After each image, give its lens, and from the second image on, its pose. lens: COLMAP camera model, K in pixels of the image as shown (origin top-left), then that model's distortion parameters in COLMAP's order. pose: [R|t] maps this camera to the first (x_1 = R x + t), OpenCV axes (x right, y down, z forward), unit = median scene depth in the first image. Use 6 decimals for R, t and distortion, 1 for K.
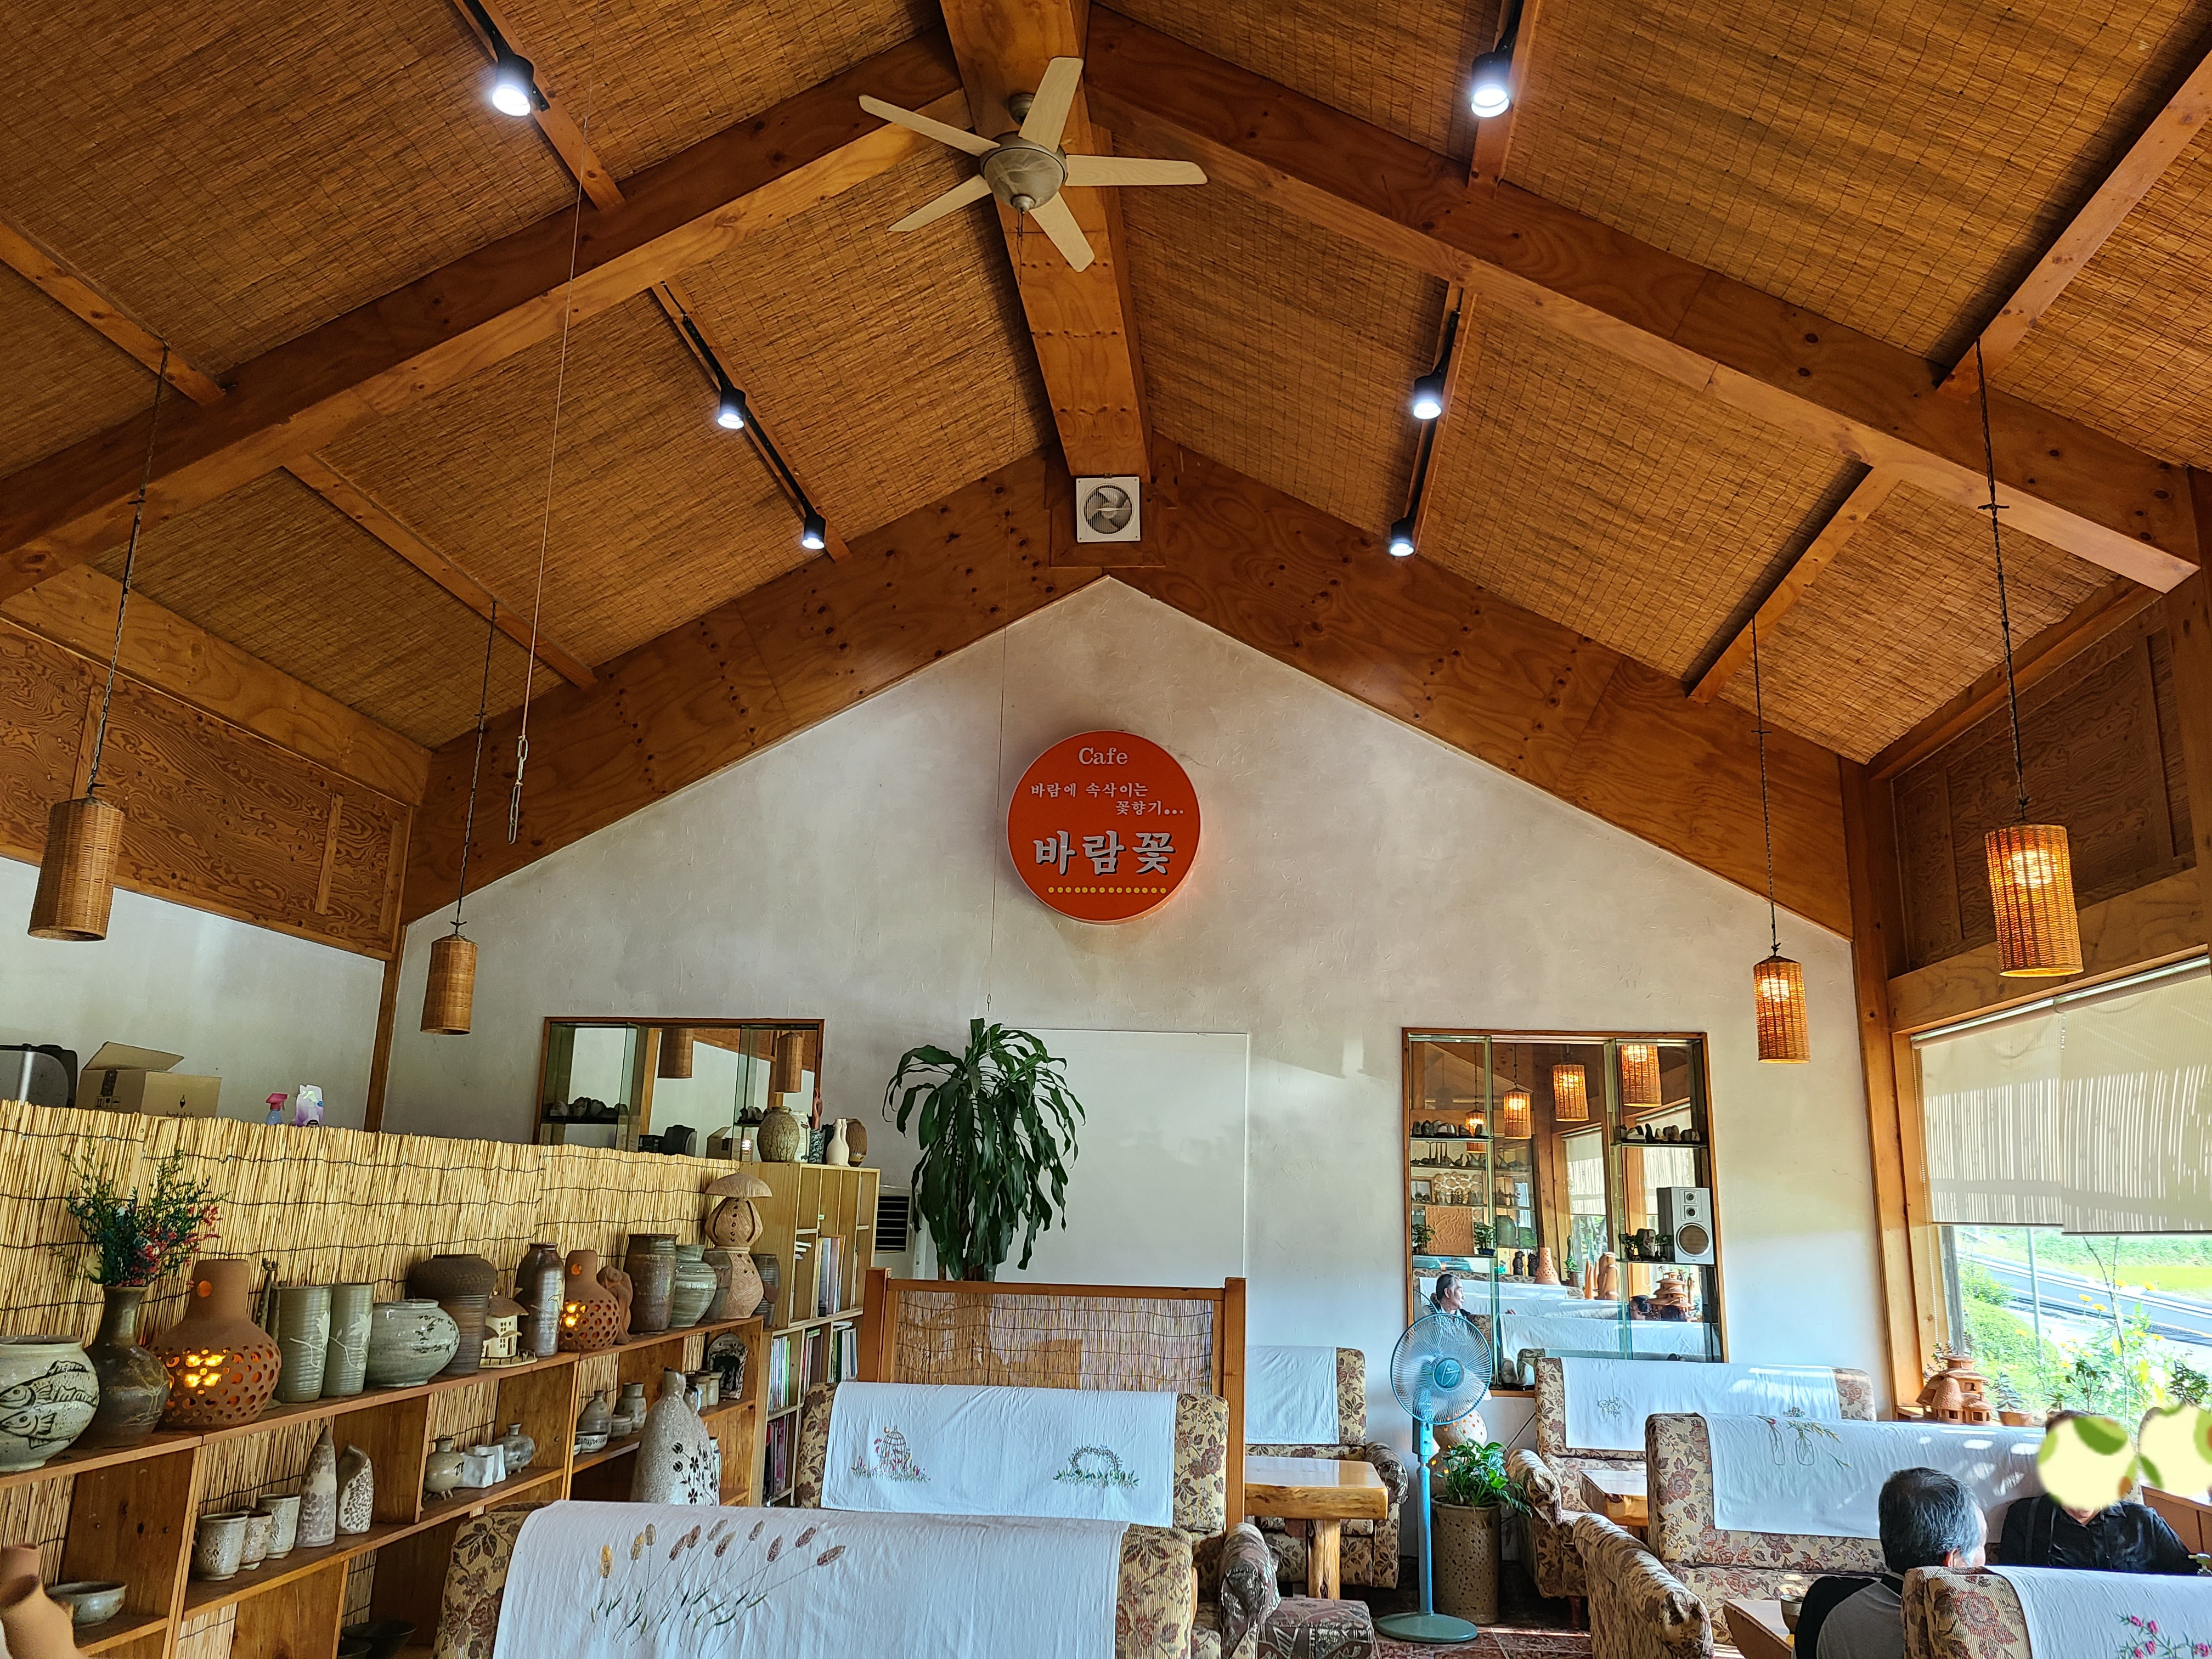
lens RADIAL K [[1634.5, 0, 1102.8], [0, 1634.5, 825.9], [0, 0, 1]] dist [0.060881, -0.045014]
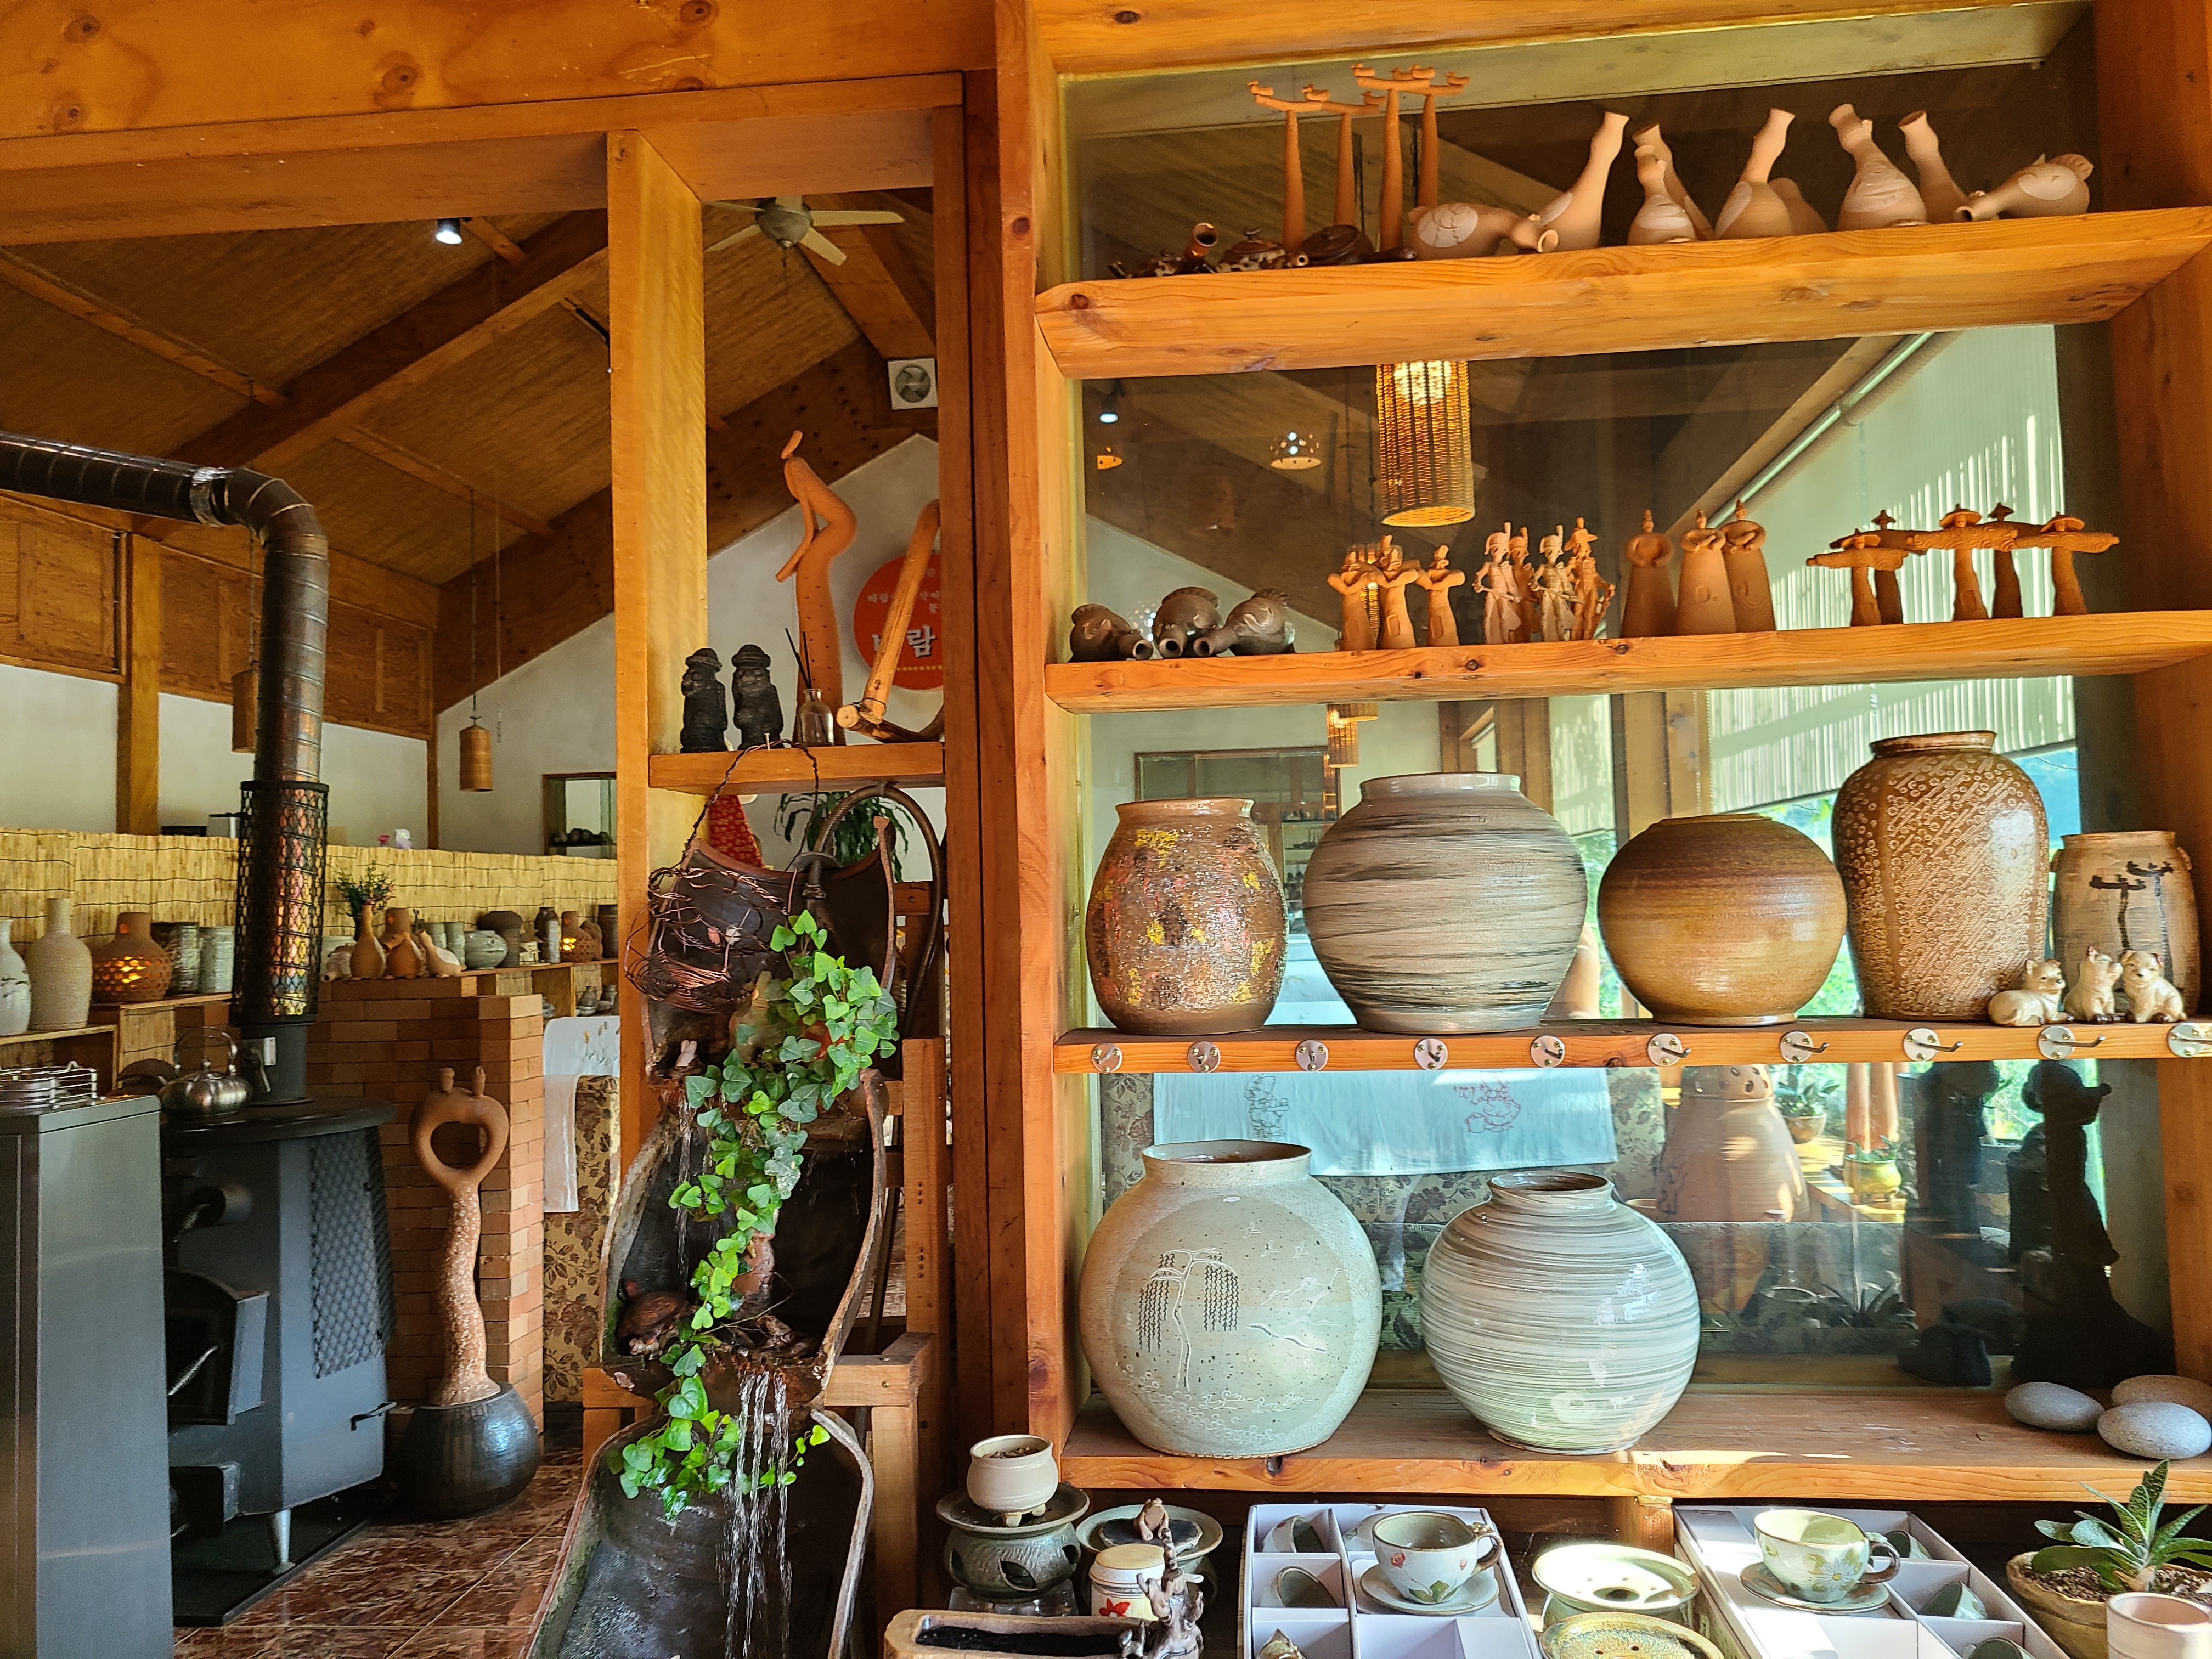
lens RADIAL K [[1634.5, 0, 1115.7], [0, 1634.5, 829.5], [0, 0, 1]] dist [0.060881, -0.045014]
pose [[0.998661, -0.051583, -0.003872, 0.182436], [0.051430, 0.982098, 0.181215, -0.079583], [-0.005545, -0.181171, 0.983436, -0.473484]]
